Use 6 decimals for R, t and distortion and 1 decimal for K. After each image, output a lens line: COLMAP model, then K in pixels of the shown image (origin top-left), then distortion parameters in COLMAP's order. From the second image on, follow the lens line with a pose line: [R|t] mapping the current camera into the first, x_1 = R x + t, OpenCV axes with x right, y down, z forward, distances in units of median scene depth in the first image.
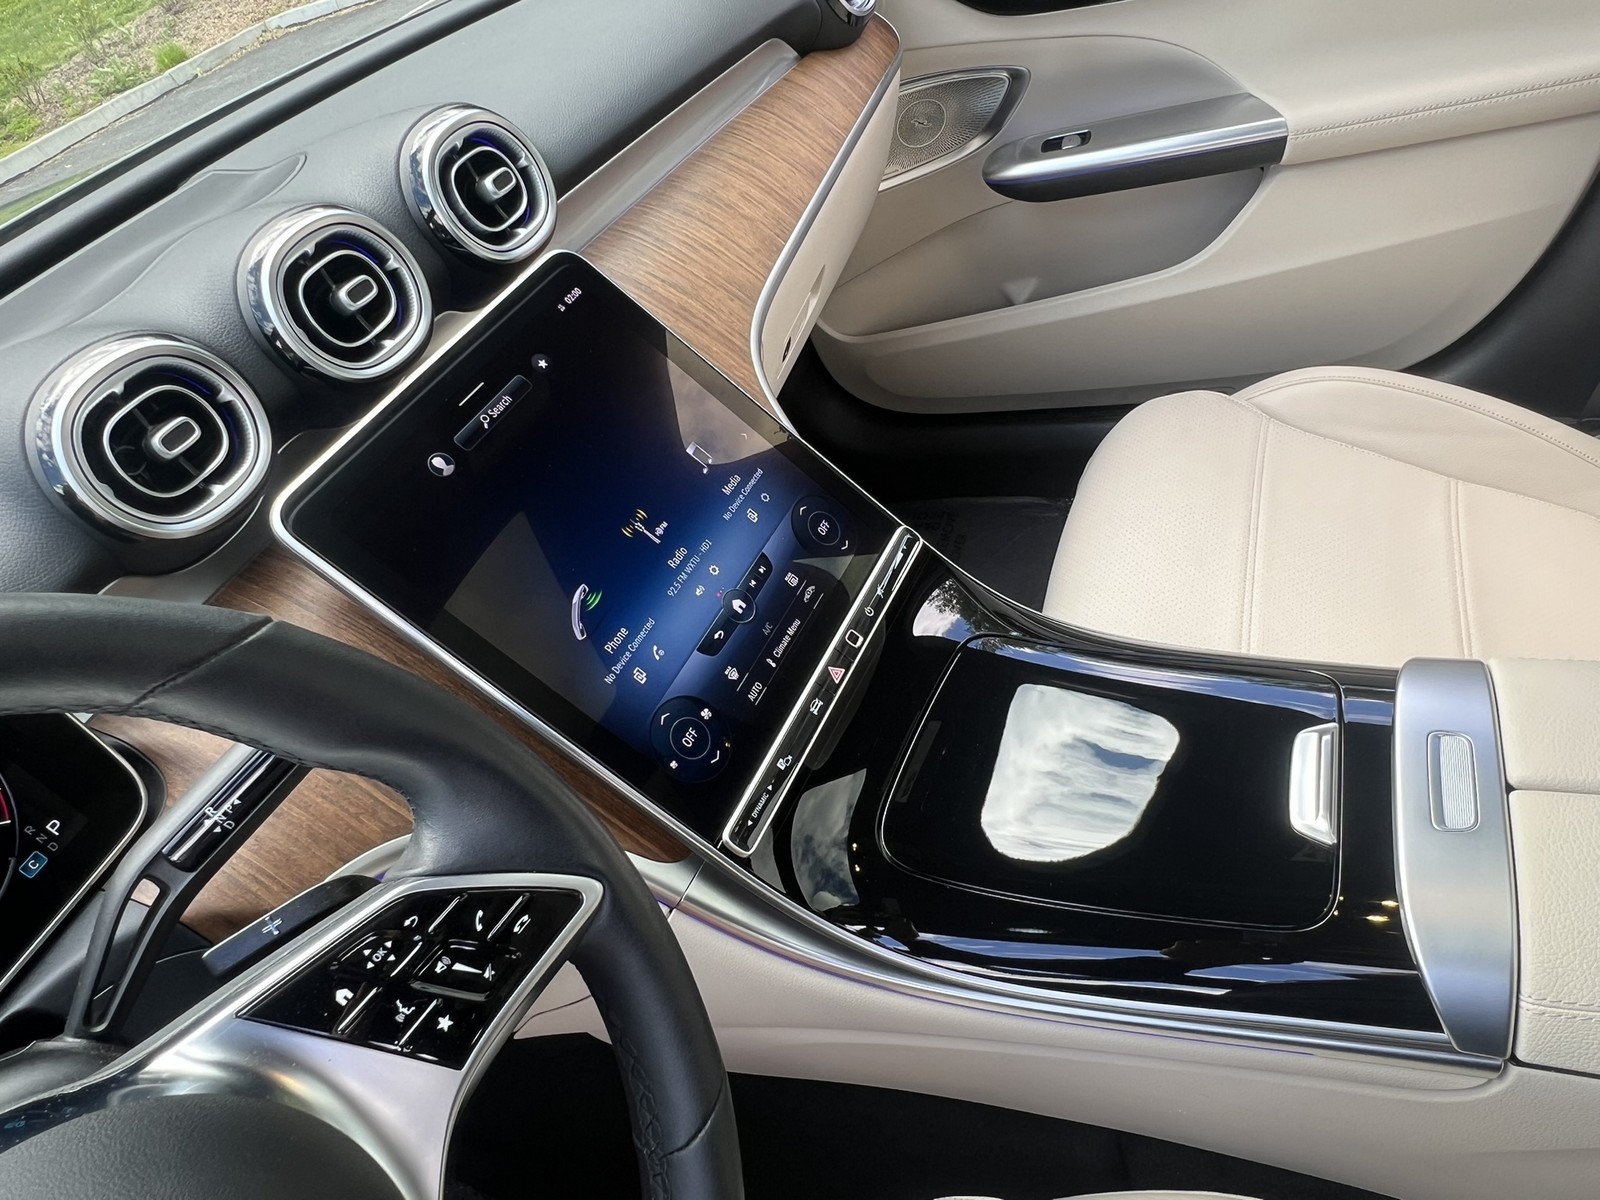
lens RADIAL K [[1052.5, 0, 797.0], [0, 1052.5, 641.4], [0, 0, 1]] dist [-0.014581, 0.007977]
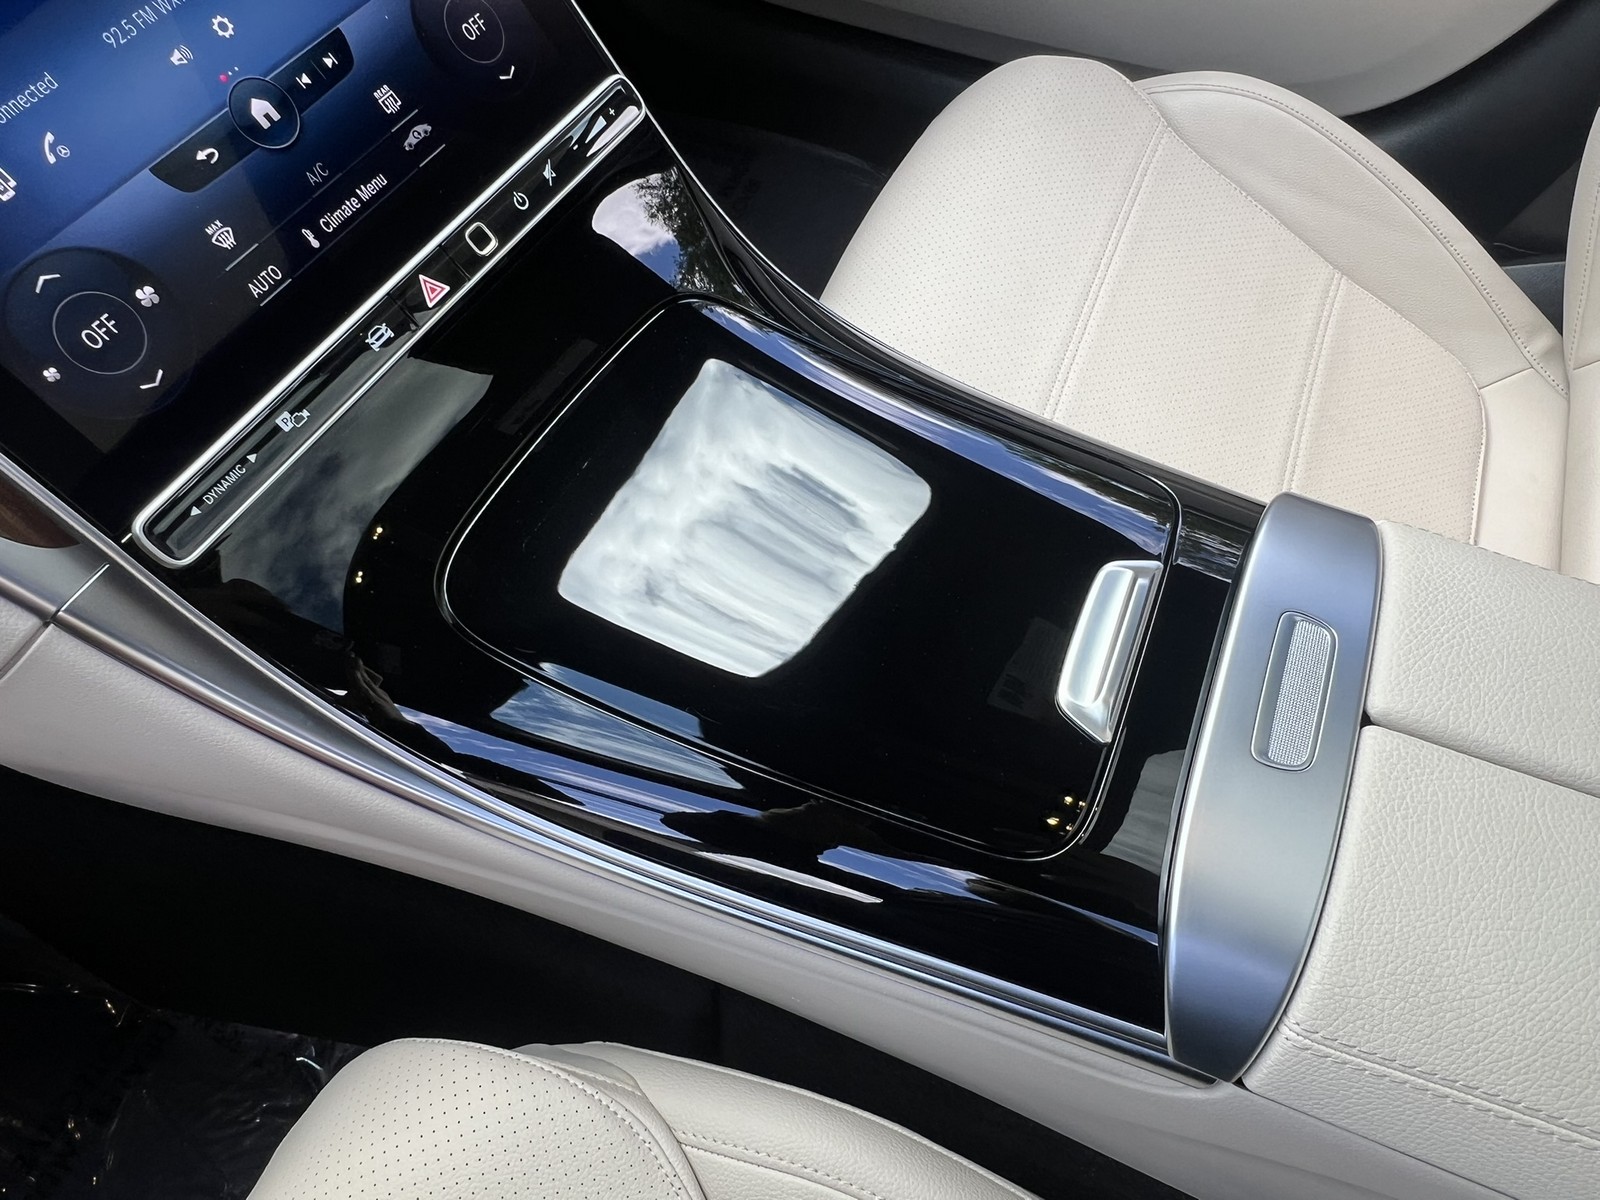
lens RADIAL K [[1052.5, 0, 777.4], [0, 1052.5, 644.4], [0, 0, 1]] dist [-0.014581, 0.007977]
pose [[0.952317, 0.192610, 0.236630, 0.123729], [-0.255223, 0.927868, 0.271886, 0.006089], [-0.167193, -0.319315, 0.932783, 0.375094]]
